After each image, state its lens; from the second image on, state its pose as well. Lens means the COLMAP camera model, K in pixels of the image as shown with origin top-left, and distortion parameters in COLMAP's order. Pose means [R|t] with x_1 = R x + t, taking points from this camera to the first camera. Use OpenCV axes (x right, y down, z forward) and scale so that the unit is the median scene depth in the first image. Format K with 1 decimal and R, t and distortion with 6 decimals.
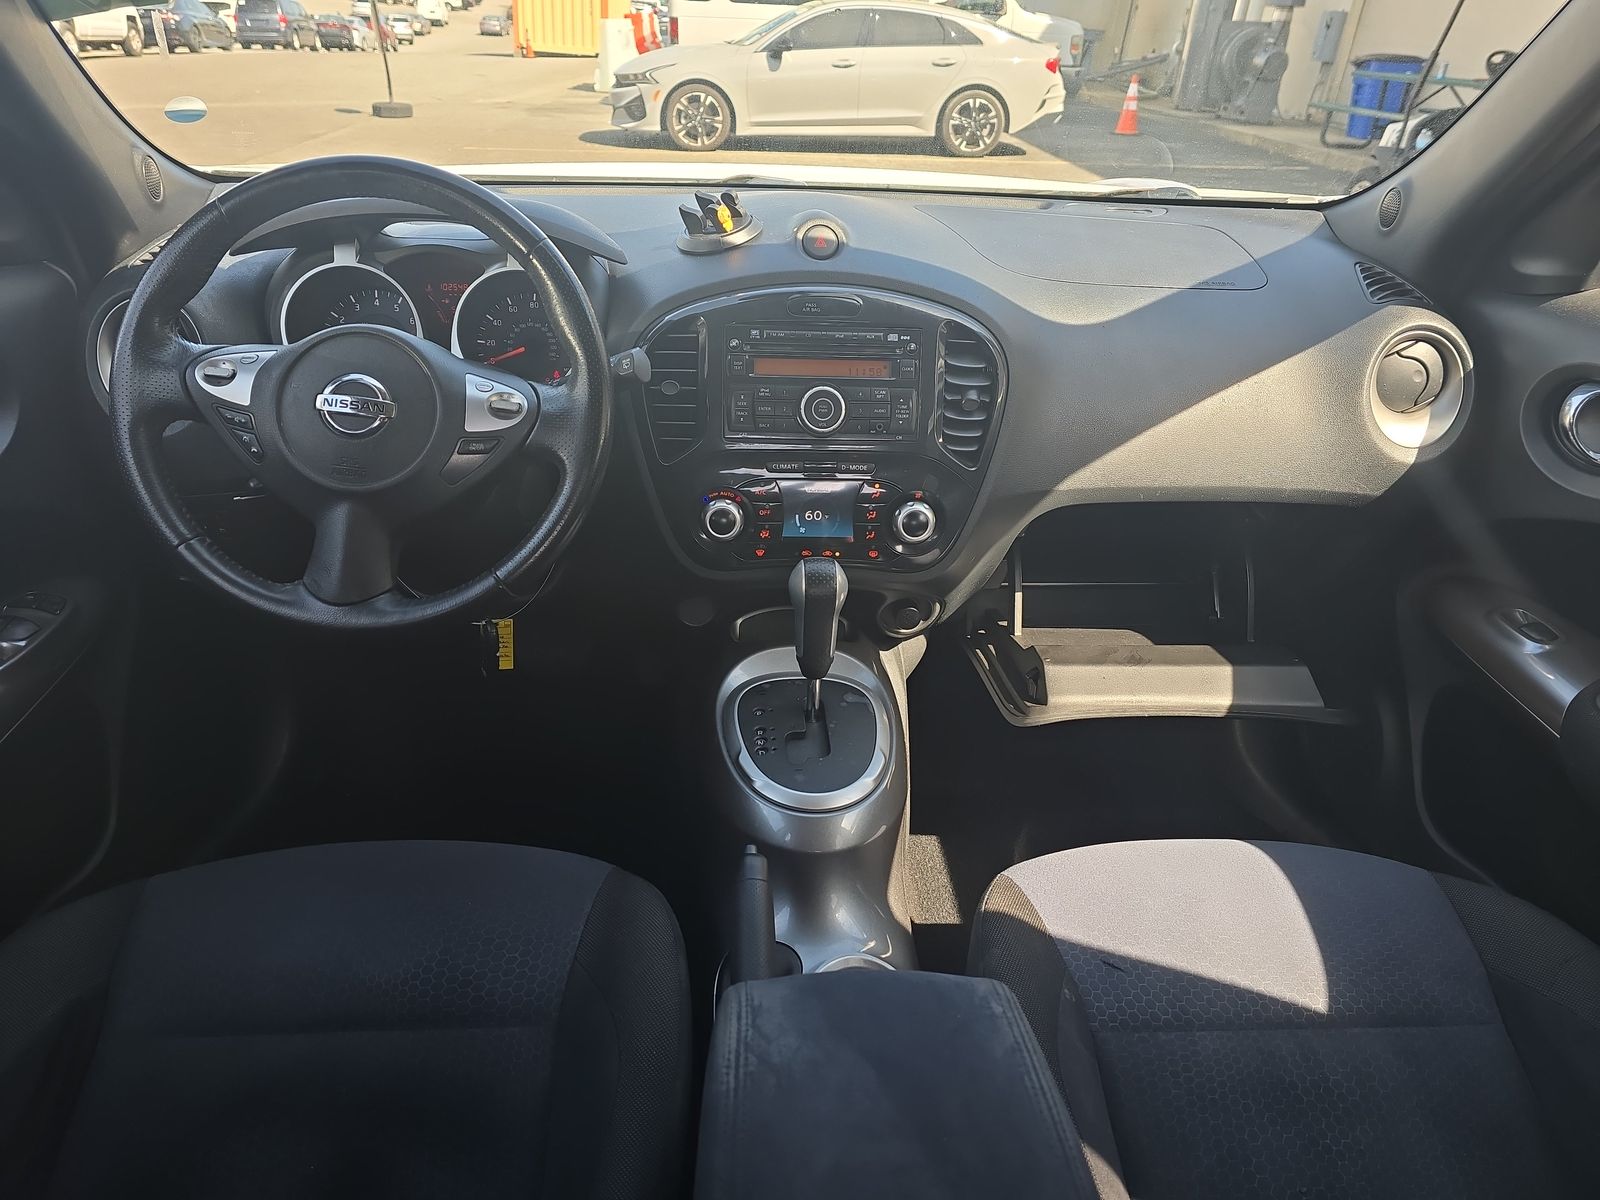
lens RADIAL K [[1090.7, 0, 800.0], [0, 1090.7, 600.0], [0, 0, 1]] dist [0.050491, 0.001445]
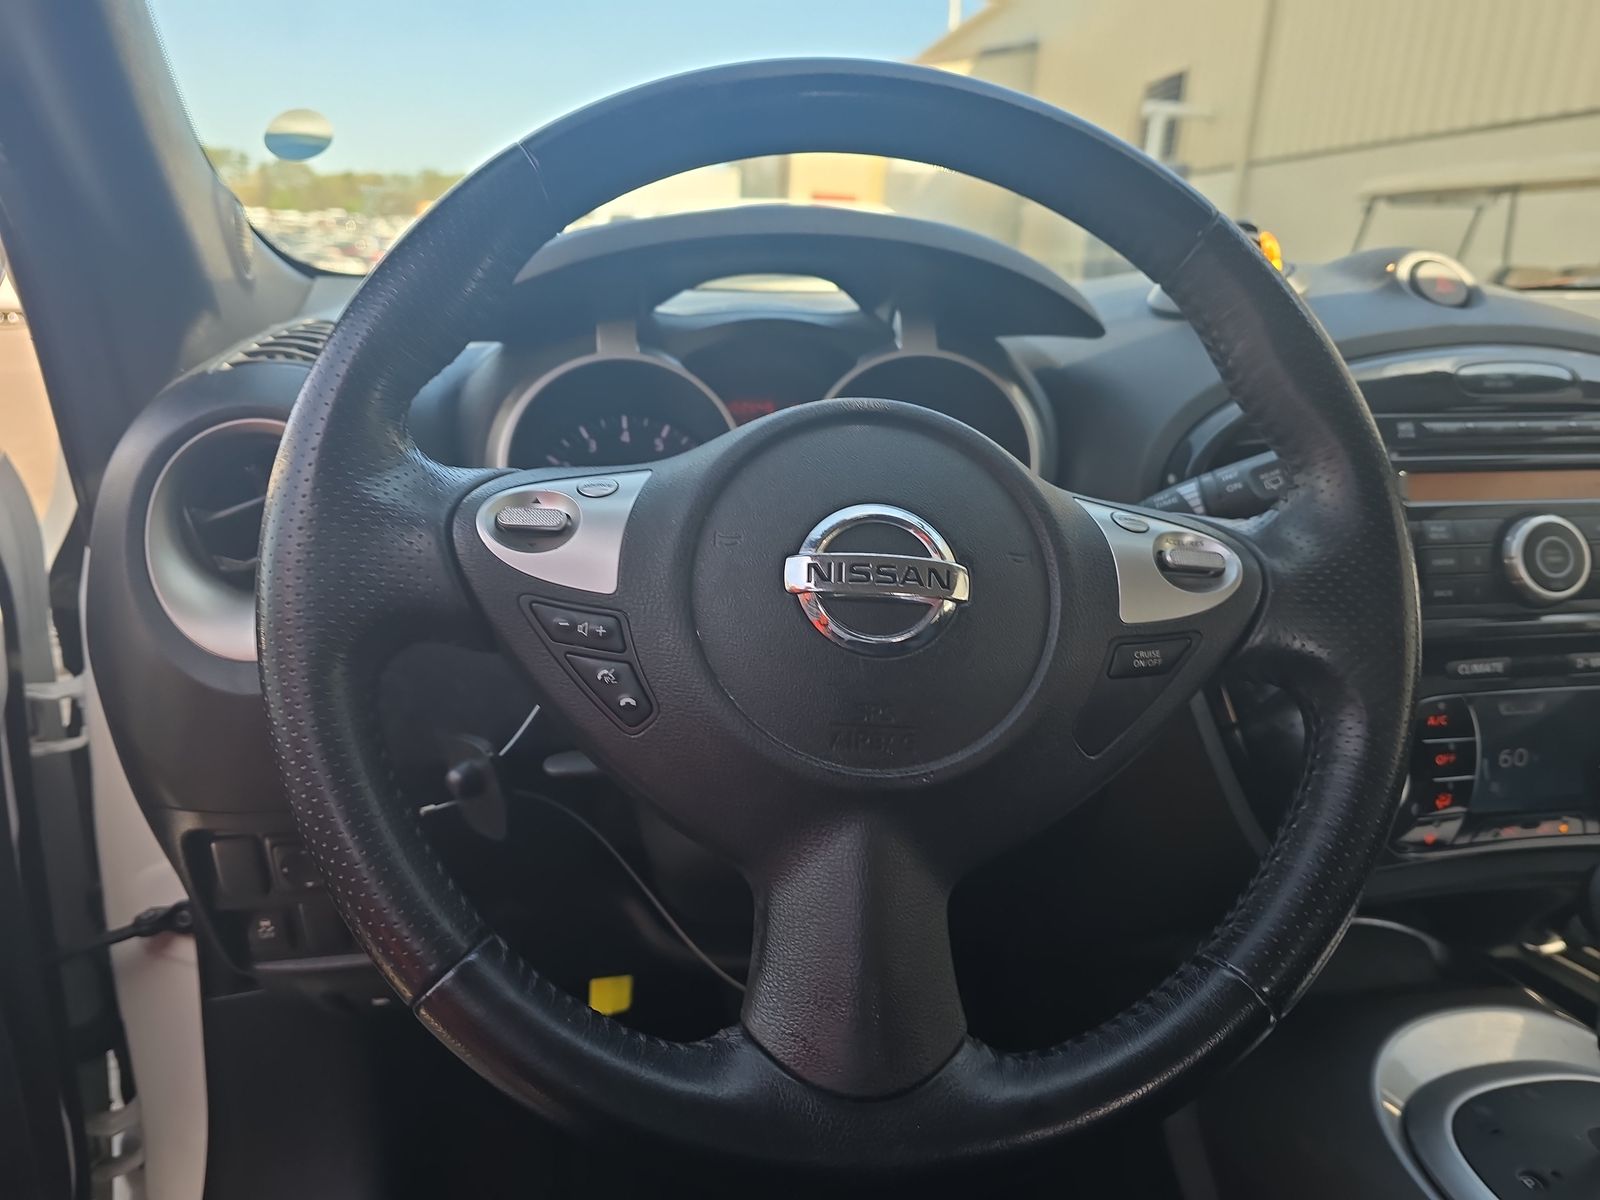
lens RADIAL K [[1090.7, 0, 800.0], [0, 1090.7, 600.0], [0, 0, 1]] dist [0.050491, 0.001445]
pose [[0.993472, -0.057264, 0.098665, -0.457260], [0.075861, 0.977566, -0.196493, -0.087390], [-0.085200, 0.202695, 0.975528, 0.588198]]
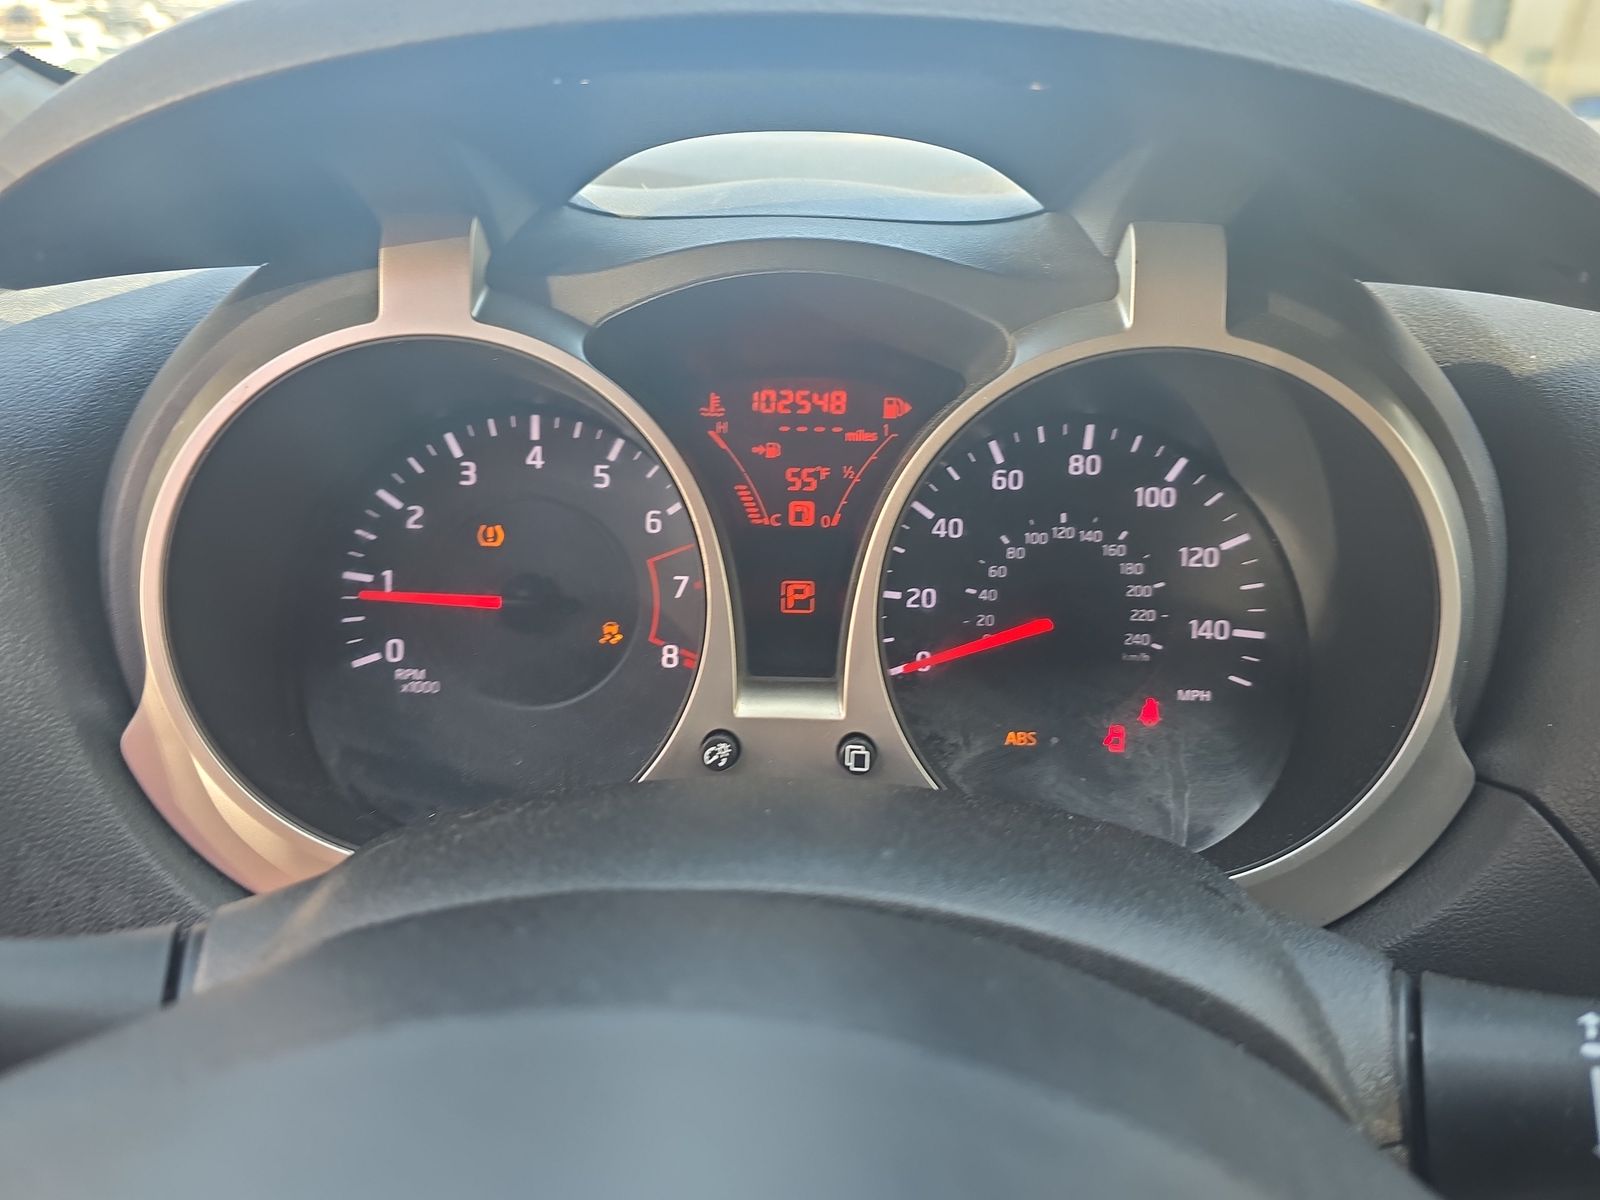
lens RADIAL K [[1090.7, 0, 800.0], [0, 1090.7, 600.0], [0, 0, 1]] dist [0.050491, 0.001445]
pose [[0.998499, 0.012568, -0.053302, -0.386301], [-0.014592, 0.999181, -0.037745, -0.289007], [0.052784, 0.038466, 0.997865, 0.936508]]
